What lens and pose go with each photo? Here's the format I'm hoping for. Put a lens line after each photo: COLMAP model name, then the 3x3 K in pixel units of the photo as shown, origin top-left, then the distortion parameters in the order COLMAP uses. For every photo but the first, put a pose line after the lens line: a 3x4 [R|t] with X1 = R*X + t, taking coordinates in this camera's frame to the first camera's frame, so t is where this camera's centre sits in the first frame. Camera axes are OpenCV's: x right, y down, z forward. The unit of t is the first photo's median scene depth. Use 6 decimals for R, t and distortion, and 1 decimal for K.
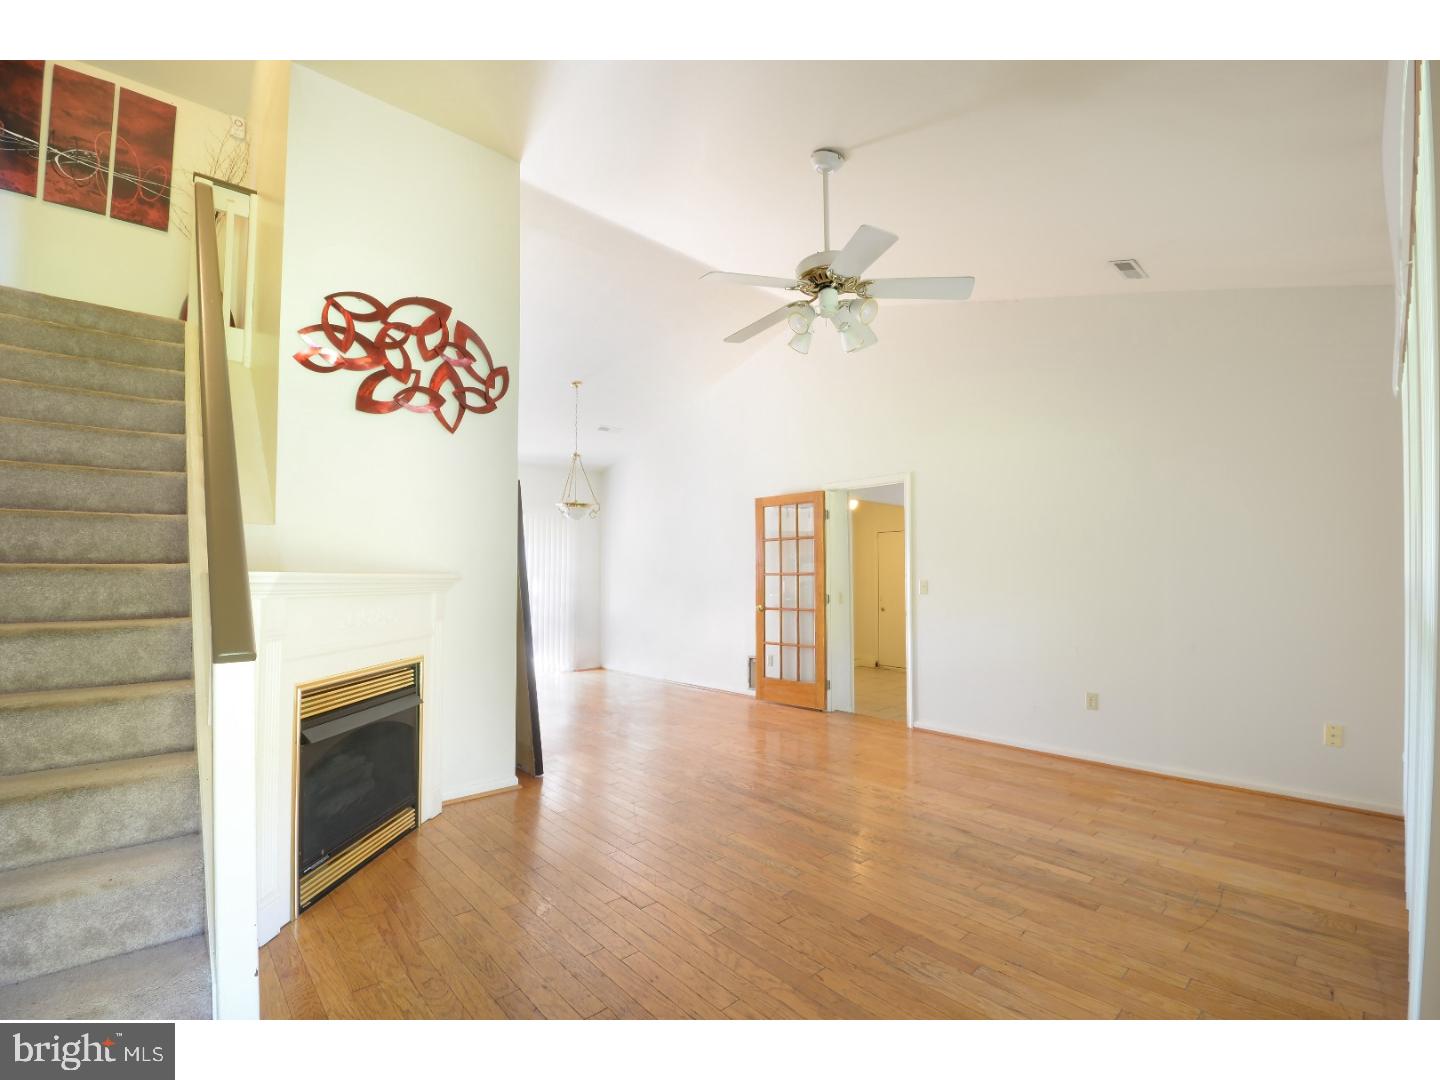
lens RADIAL K [[645.8, 0, 713.3], [0, 645.8, 540.8], [0, 0, 1]] dist [0.015103, -0.006640]
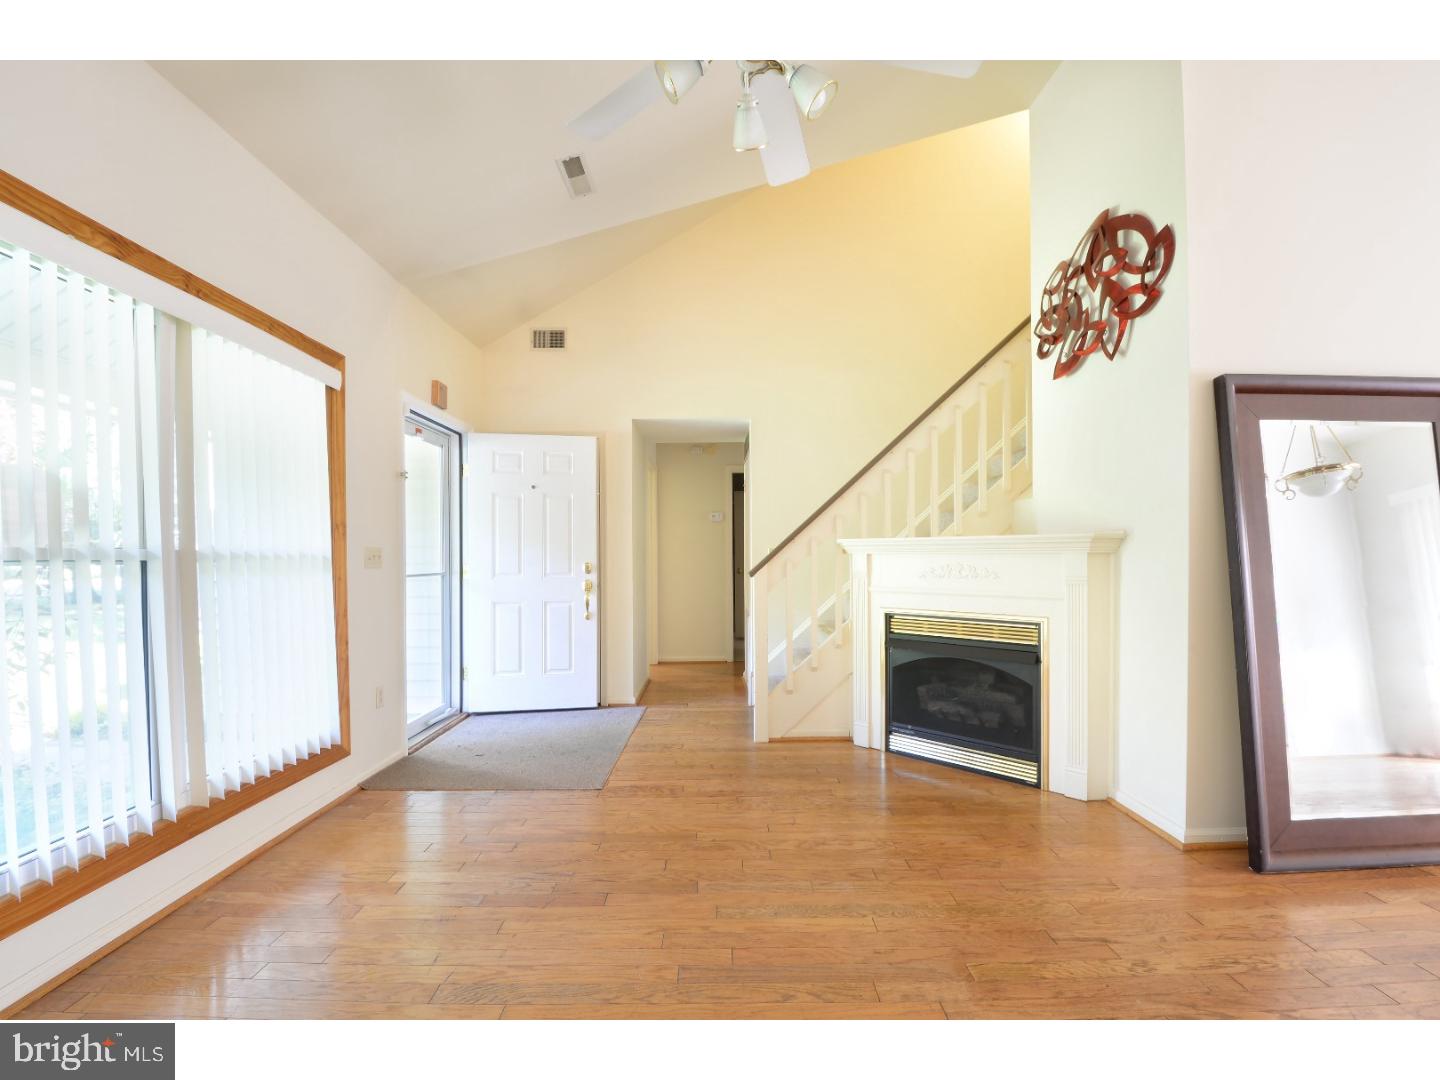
lens RADIAL K [[645.8, 0, 728.2], [0, 645.8, 536.8], [0, 0, 1]] dist [0.015103, -0.006640]
pose [[-0.664231, -0.015612, -0.747364, 0.447909], [0.051954, 0.996400, -0.066990, 0.073552], [0.745720, -0.083325, -0.661029, 0.977416]]
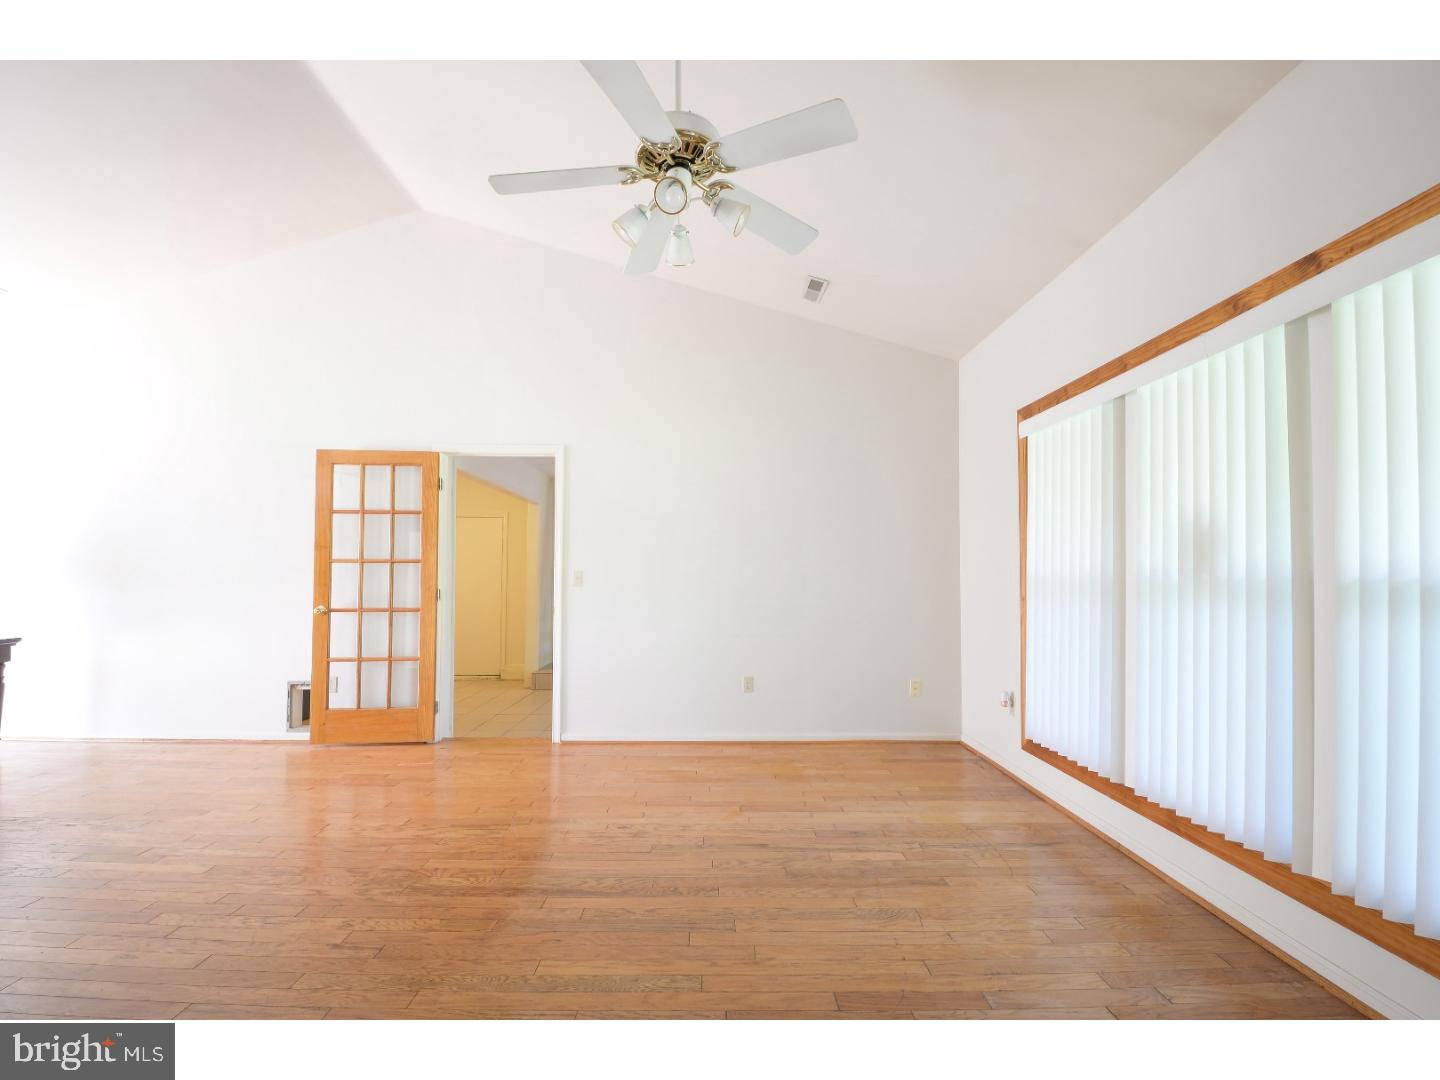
lens RADIAL K [[645.8, 0, 729.6], [0, 645.8, 551.4], [0, 0, 1]] dist [0.015103, -0.006640]
pose [[0.658998, 0.035664, 0.751299, -0.241350], [-0.050175, 0.998735, -0.003399, 0.033818], [-0.750469, -0.035457, 0.659954, 0.333461]]
